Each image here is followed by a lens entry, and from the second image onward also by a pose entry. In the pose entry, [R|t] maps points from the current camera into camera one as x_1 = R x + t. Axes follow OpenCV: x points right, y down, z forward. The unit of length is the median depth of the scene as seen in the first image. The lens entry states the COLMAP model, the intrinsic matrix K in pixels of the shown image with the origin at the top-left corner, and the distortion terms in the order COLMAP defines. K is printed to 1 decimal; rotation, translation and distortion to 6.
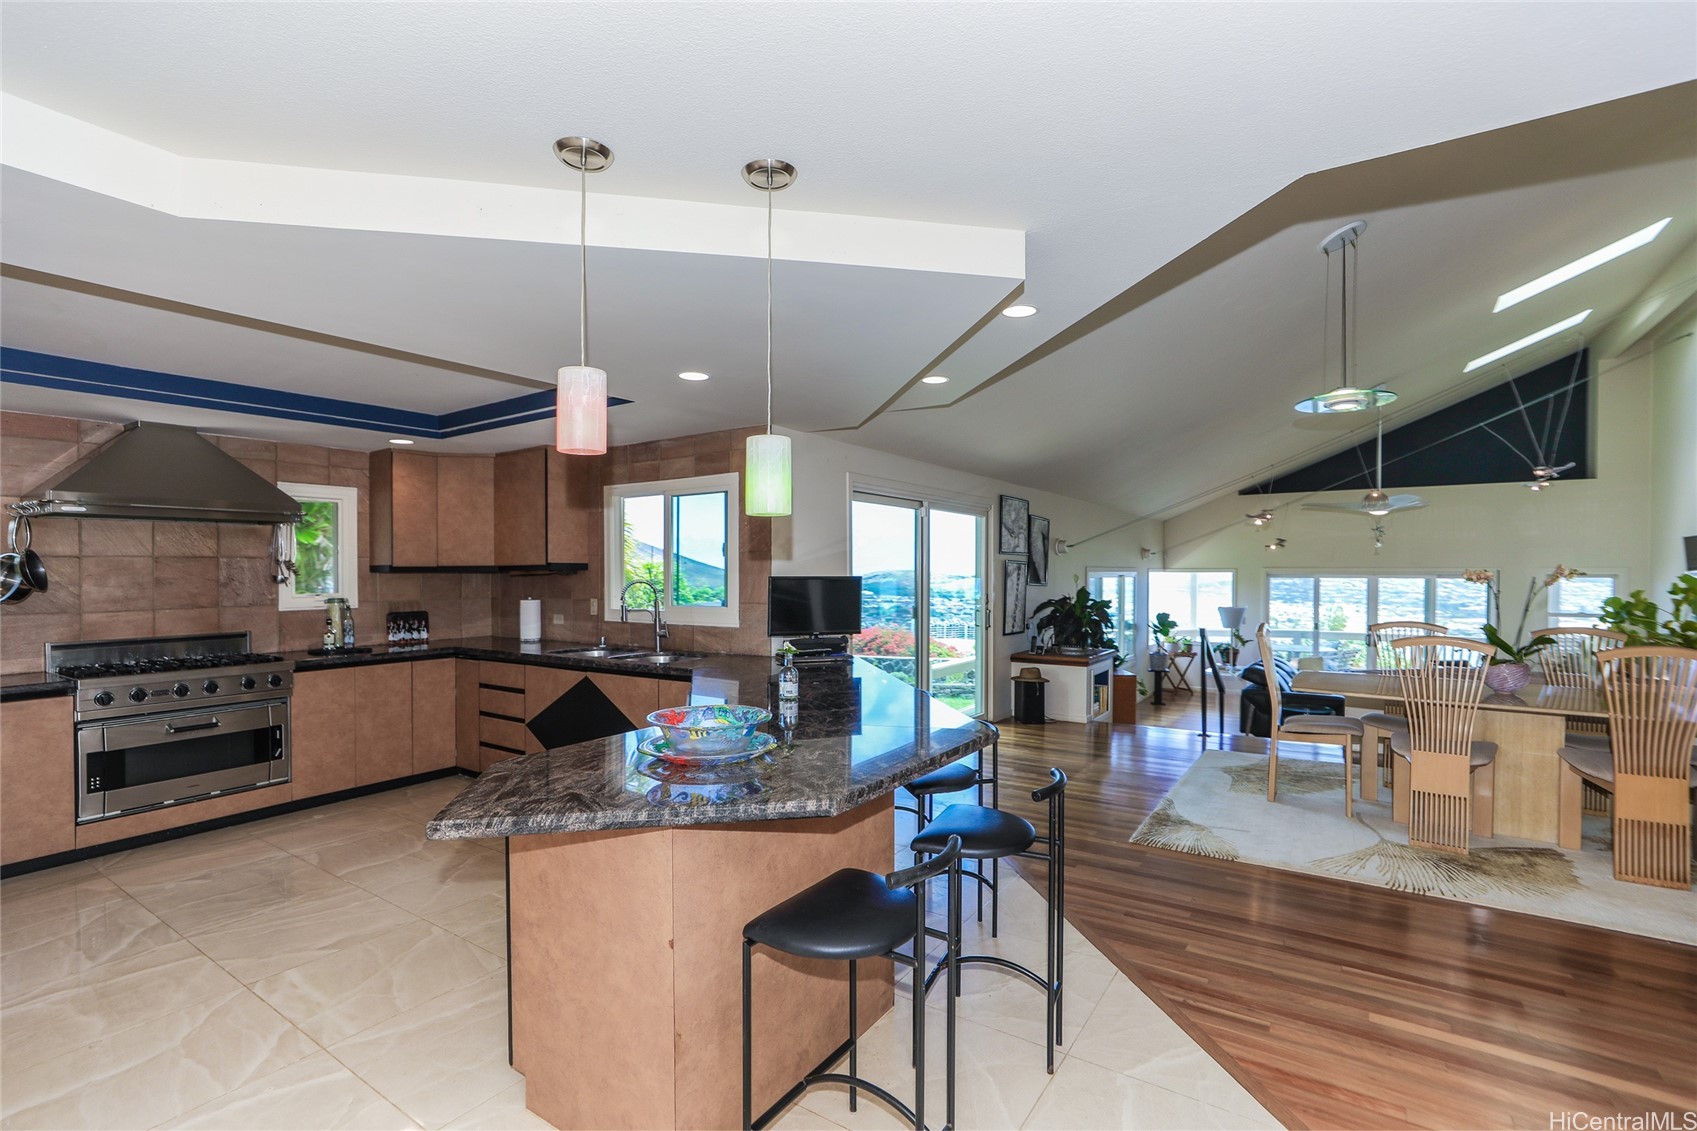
lens RADIAL K [[770.6, 0, 851.9], [0, 770.6, 566.9], [0, 0, 1]] dist [-0.013084, 0.003678]
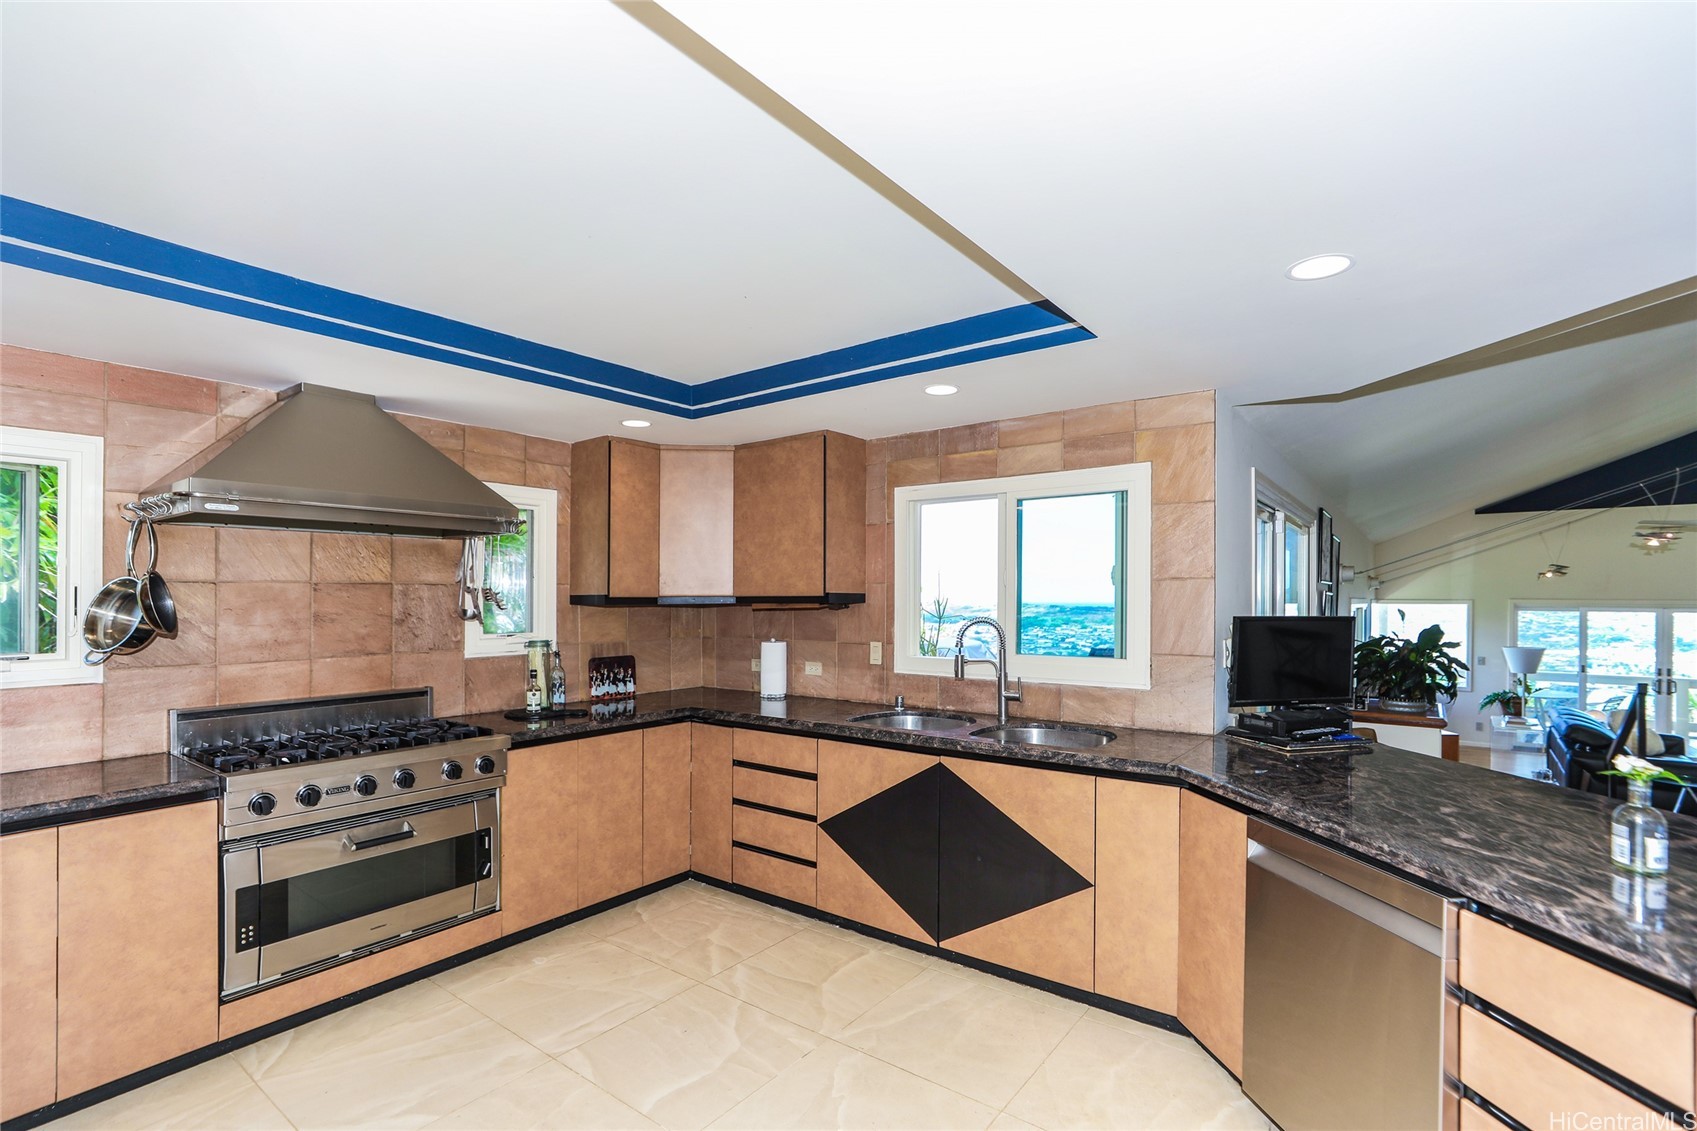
lens RADIAL K [[770.6, 0, 851.4], [0, 770.6, 583.2], [0, 0, 1]] dist [-0.013084, 0.003678]
pose [[0.999223, 0.003797, -0.039220, -0.369384], [-0.004334, 0.999898, -0.013632, -0.004949], [0.039164, 0.013791, 0.999138, 0.299821]]
